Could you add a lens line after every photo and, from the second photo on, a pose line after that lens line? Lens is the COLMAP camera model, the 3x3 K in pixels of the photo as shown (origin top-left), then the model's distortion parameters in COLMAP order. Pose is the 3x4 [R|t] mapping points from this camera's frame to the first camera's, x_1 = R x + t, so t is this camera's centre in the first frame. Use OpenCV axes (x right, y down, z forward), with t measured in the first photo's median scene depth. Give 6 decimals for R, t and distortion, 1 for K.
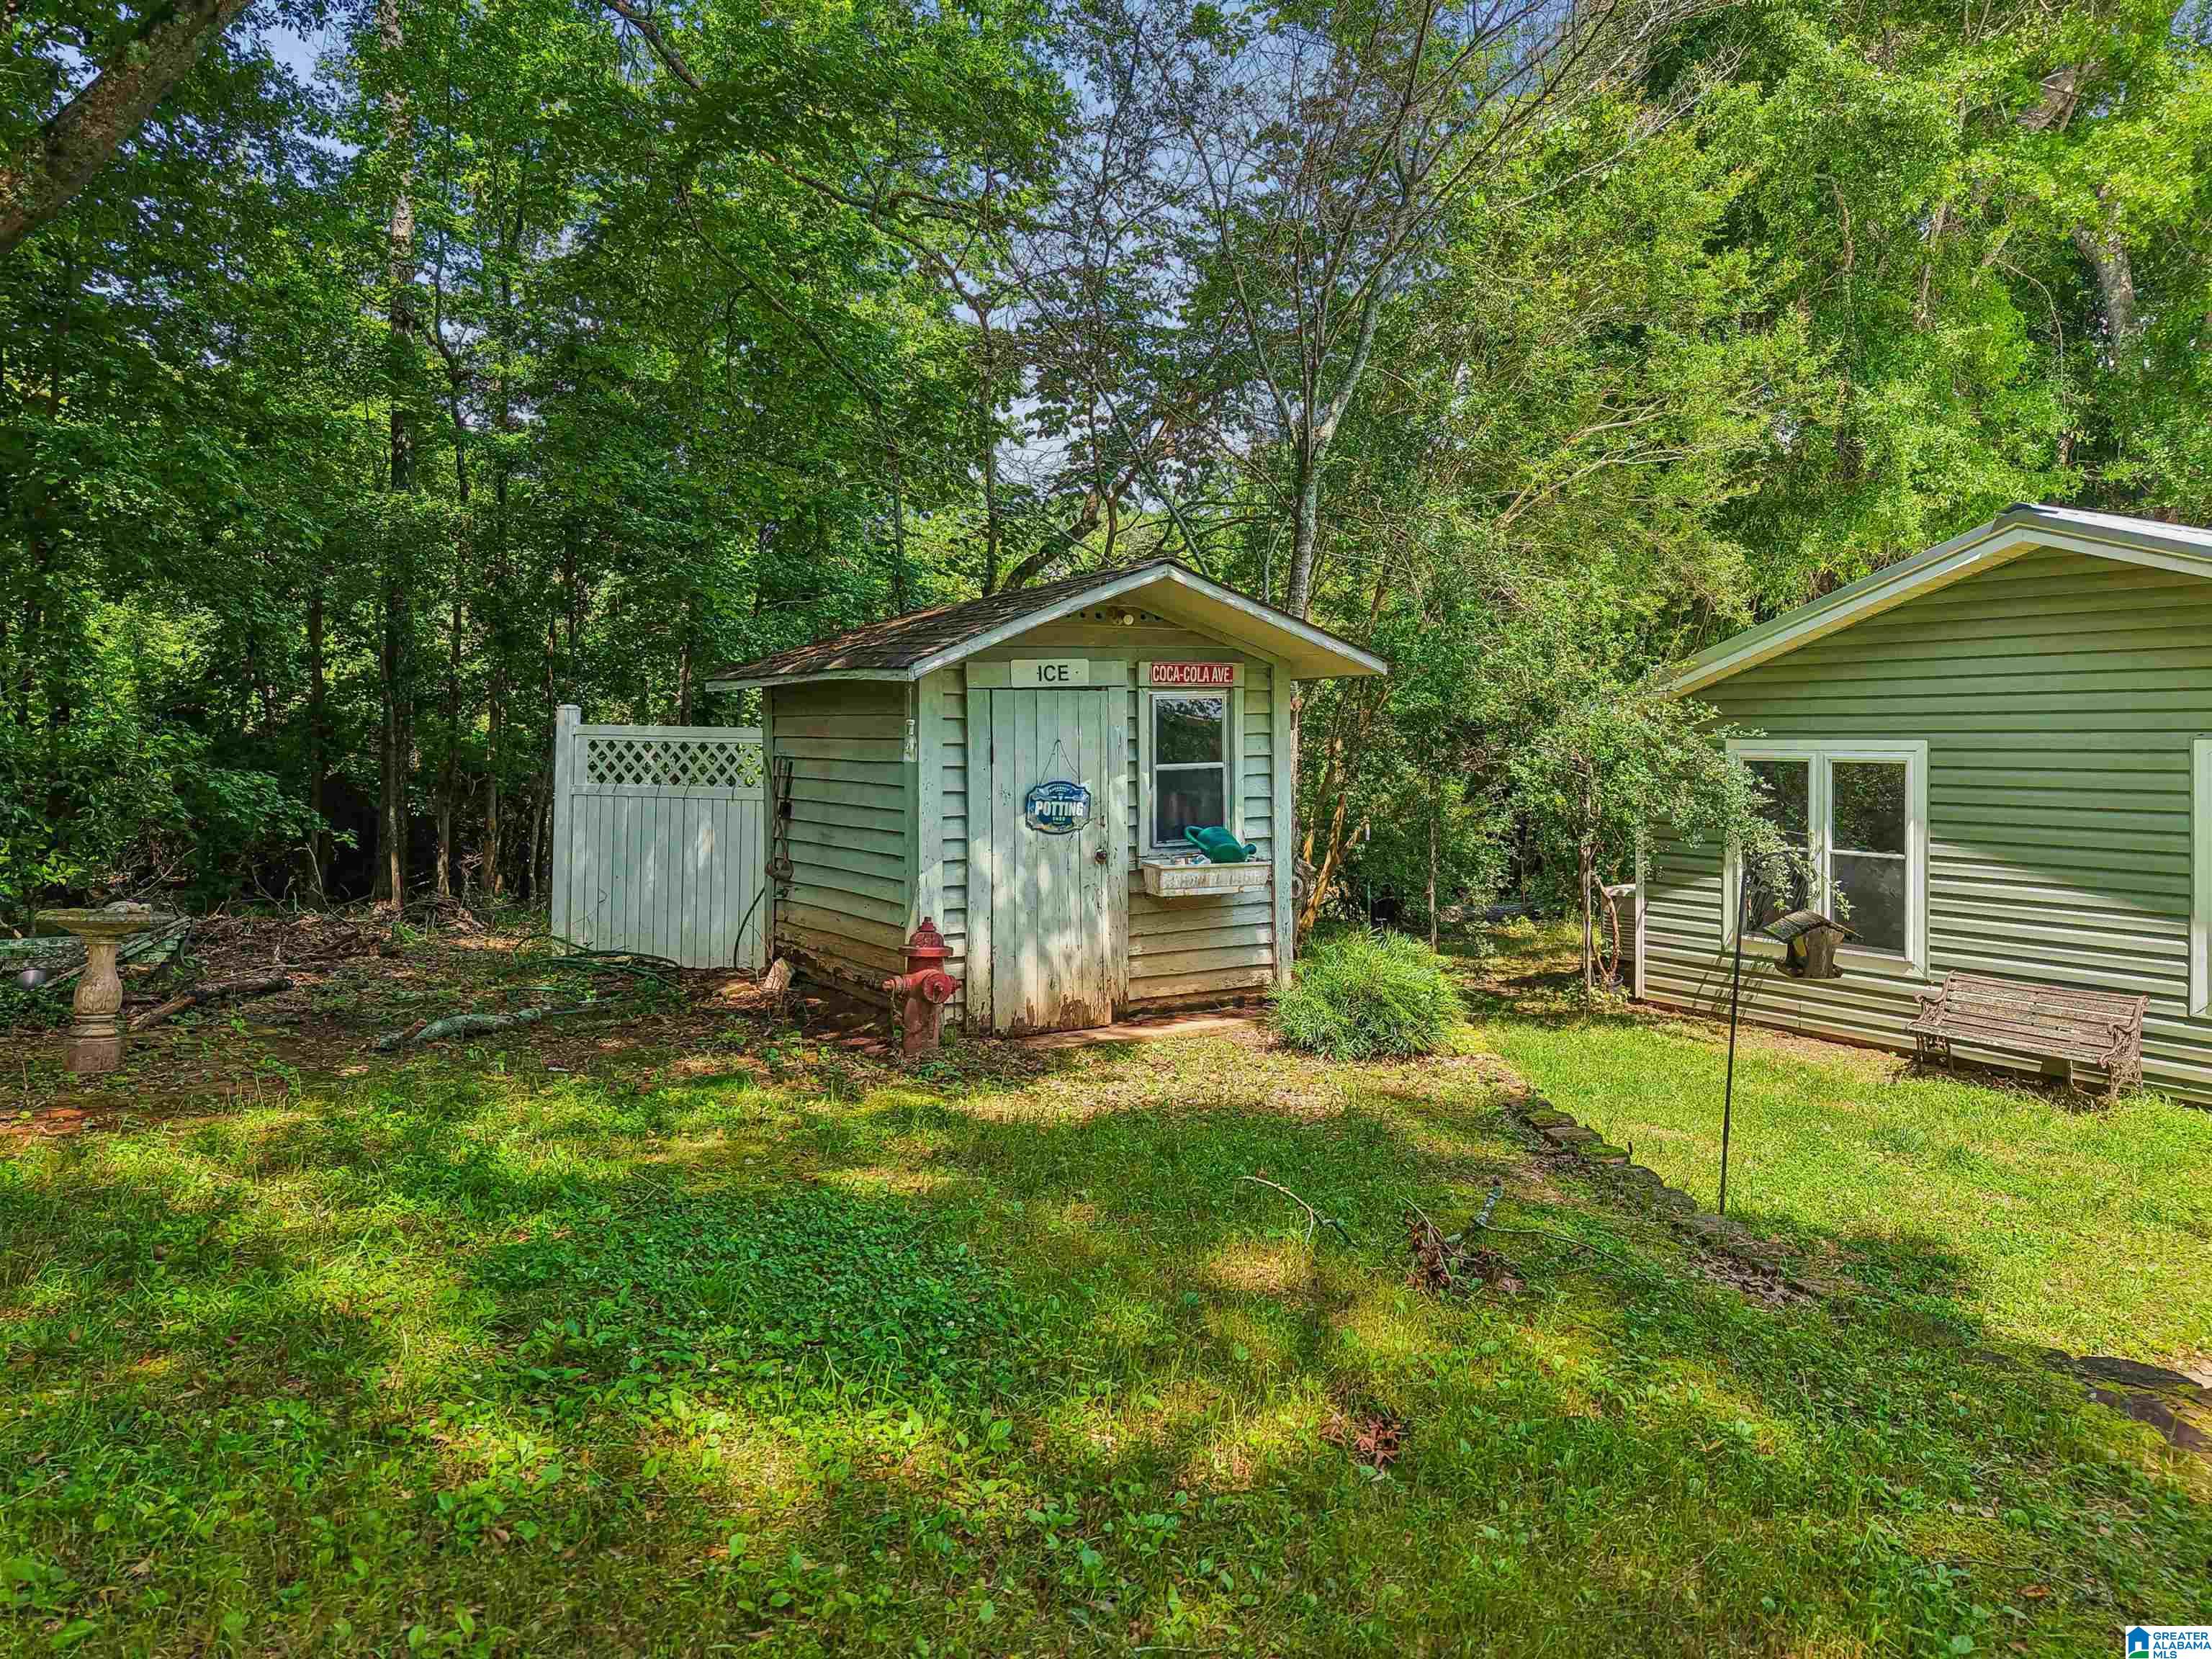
lens RADIAL K [[1506.2, 0, 1103.9], [0, 1506.2, 732.4], [0, 0, 1]] dist [-0.000484, -0.001277]
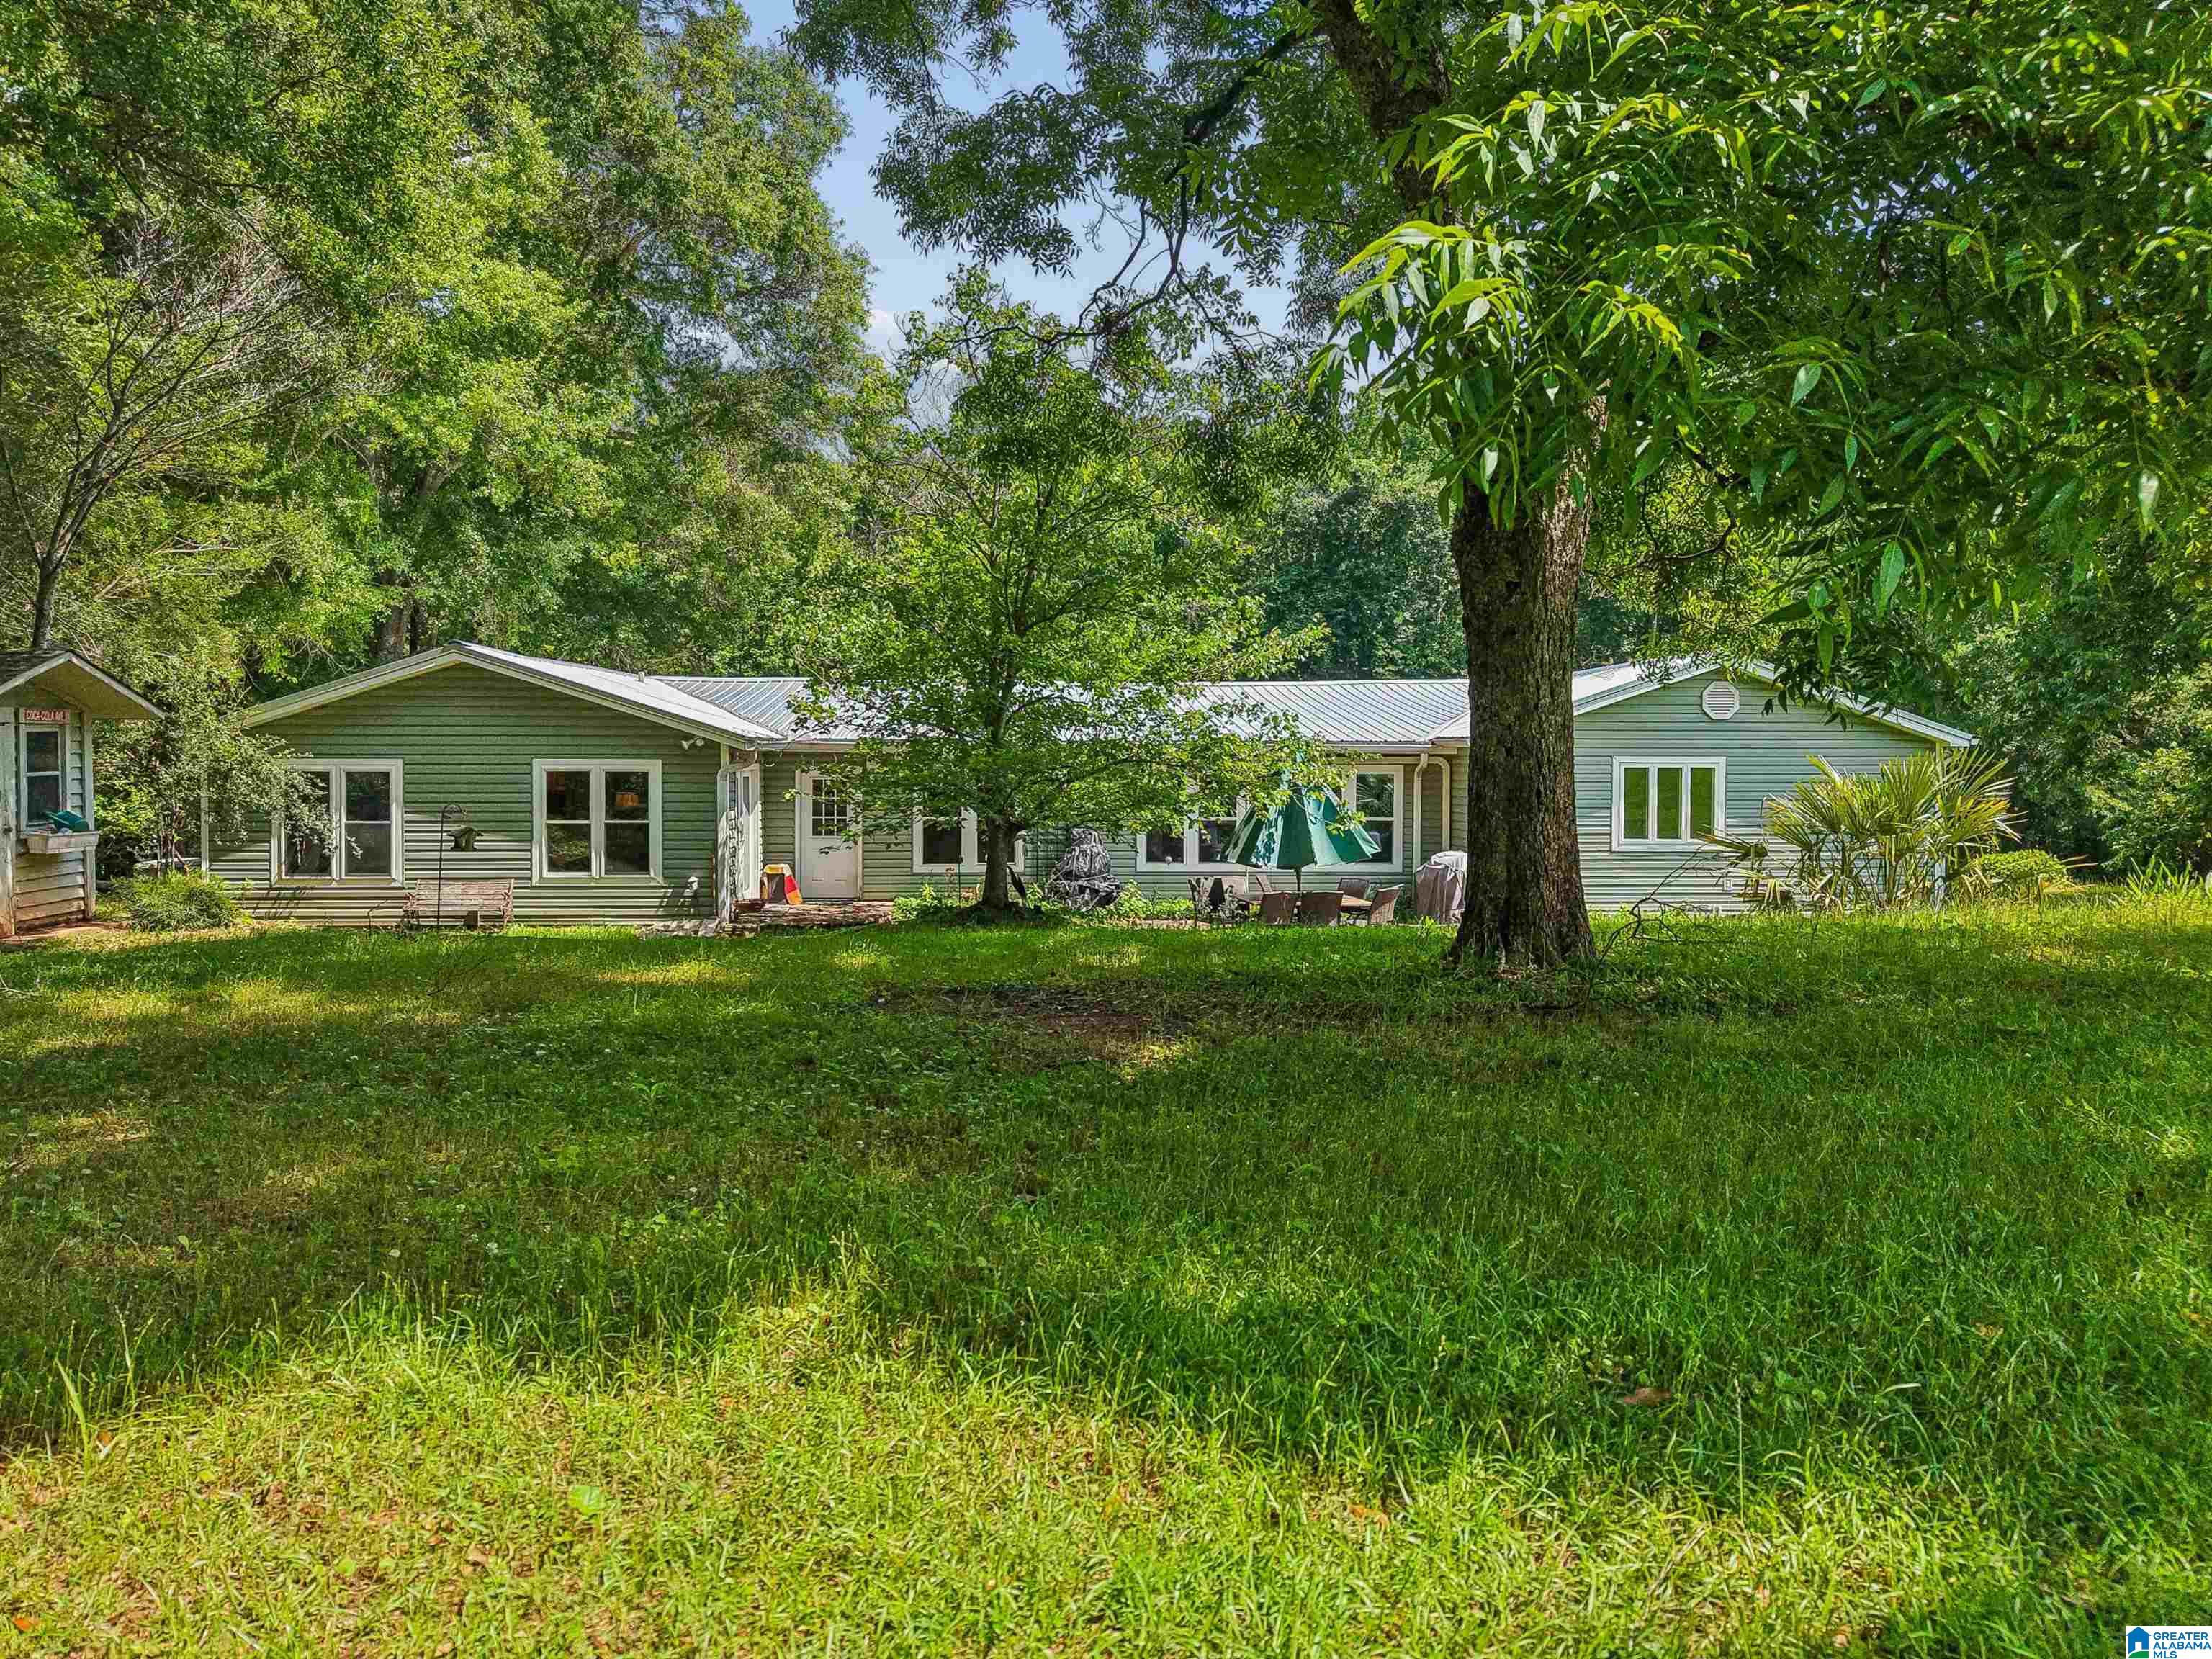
lens RADIAL K [[1476.7, 0, 1106.0], [0, 1476.7, 829.5], [0, 0, 1]] dist [0.000792, 0.000188]
pose [[0.434177, -0.041305, 0.899880, -0.720171], [-0.006871, 0.998767, 0.049159, -0.003252], [-0.900802, -0.027527, 0.433358, -0.577116]]
